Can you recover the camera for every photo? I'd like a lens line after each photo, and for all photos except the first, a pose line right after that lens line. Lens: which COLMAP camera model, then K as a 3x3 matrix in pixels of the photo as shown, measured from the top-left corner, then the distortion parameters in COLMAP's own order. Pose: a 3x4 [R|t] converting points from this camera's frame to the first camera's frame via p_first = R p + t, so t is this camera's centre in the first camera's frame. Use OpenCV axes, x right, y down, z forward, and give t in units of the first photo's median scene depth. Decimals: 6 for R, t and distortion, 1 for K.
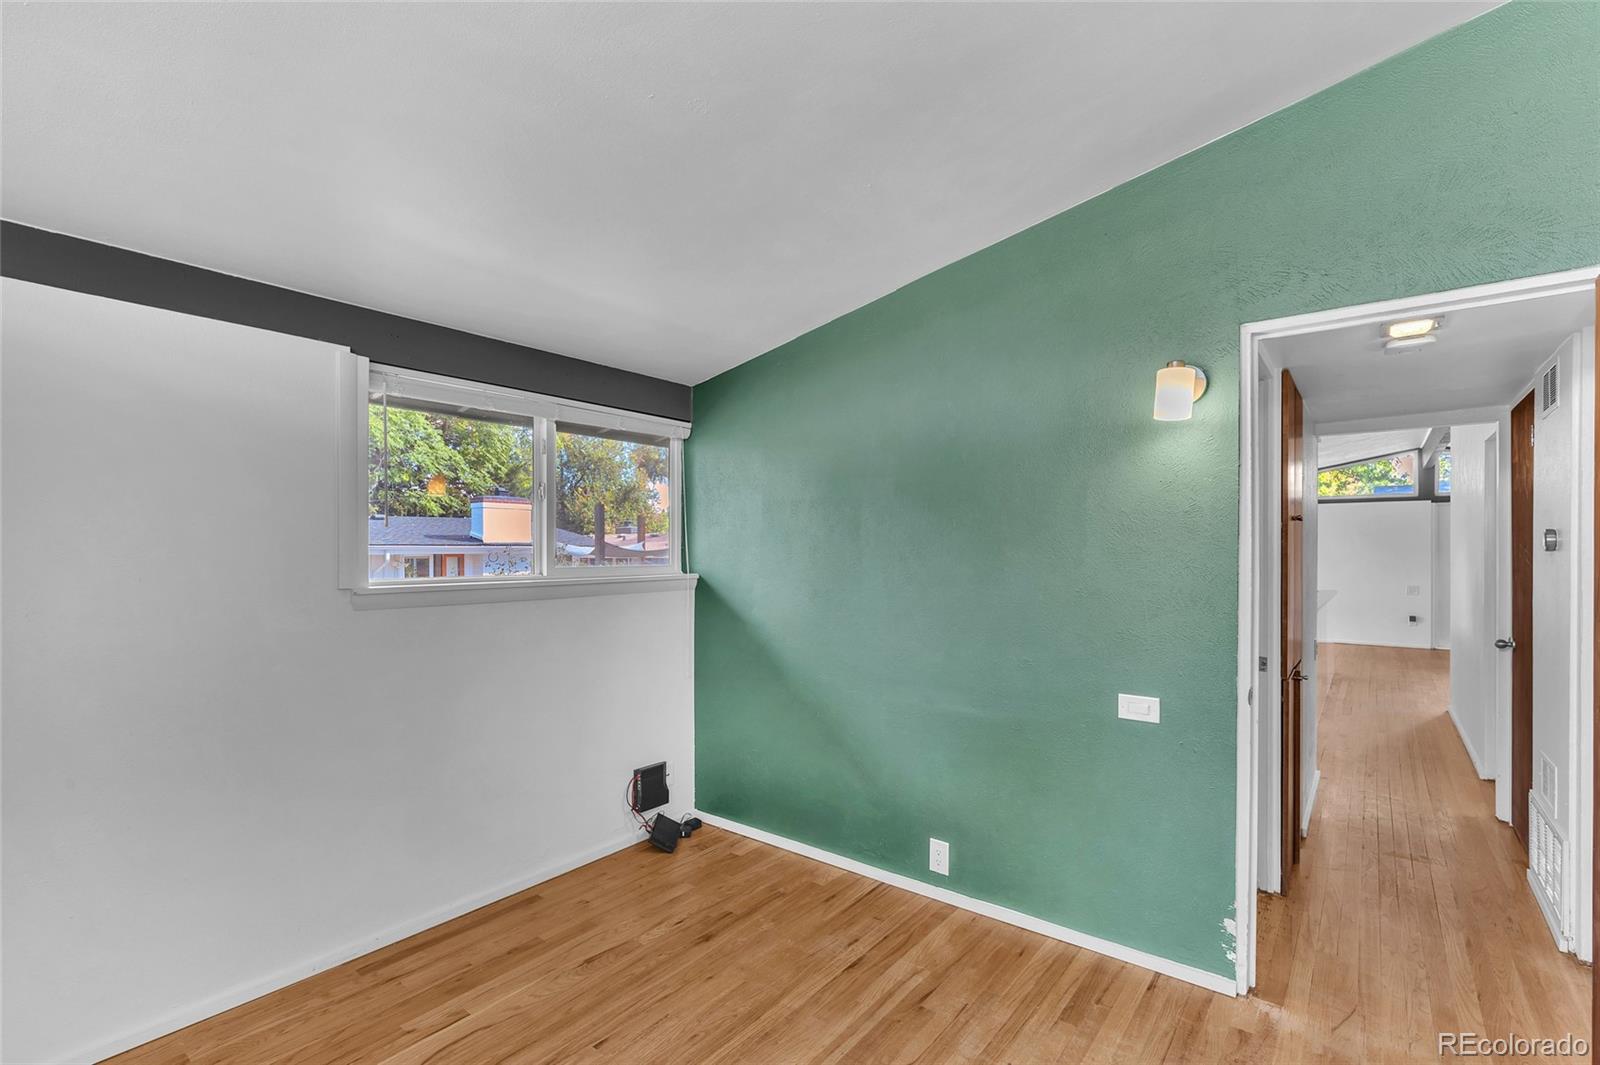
lens RADIAL K [[740.2, 0, 810.0], [0, 740.2, 546.4], [0, 0, 1]] dist [-0.000471, -0.000107]
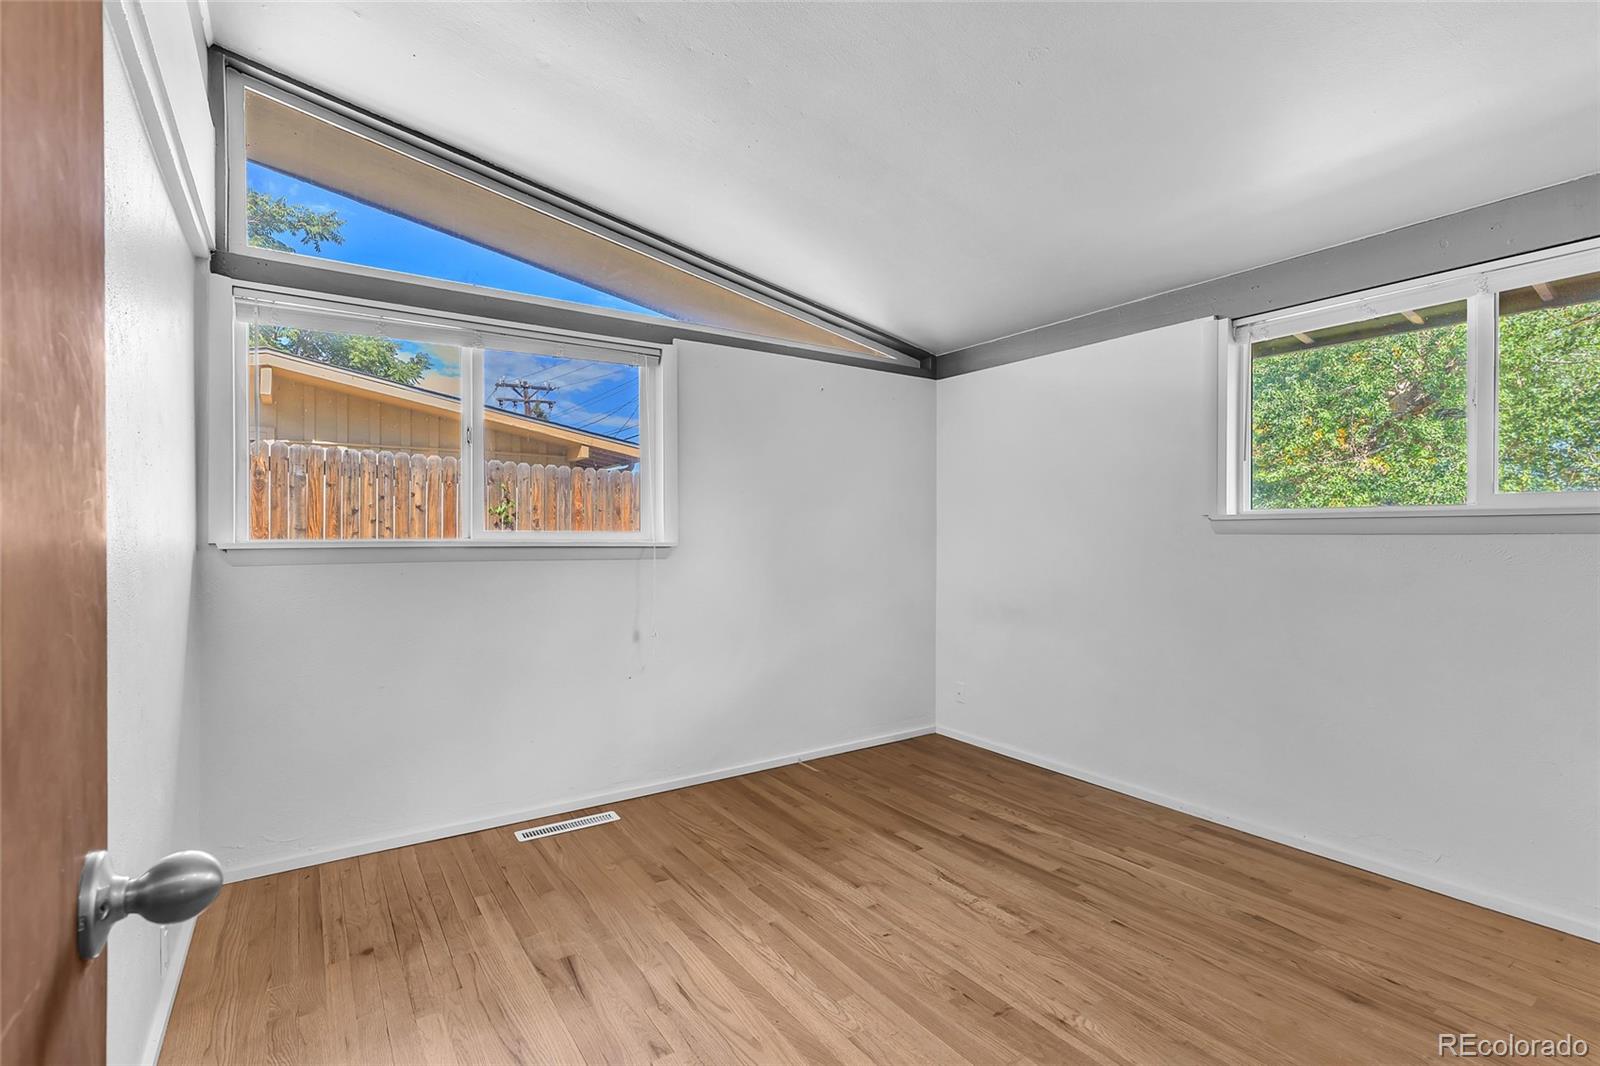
lens RADIAL K [[740.2, 0, 807.9], [0, 740.2, 528.2], [0, 0, 1]] dist [-0.000471, -0.000107]
pose [[-0.311676, 0.002997, -0.950184, 0.757618], [0.006803, 0.999976, 0.000923, 0.074209], [0.950164, -0.006176, -0.311690, 0.773217]]
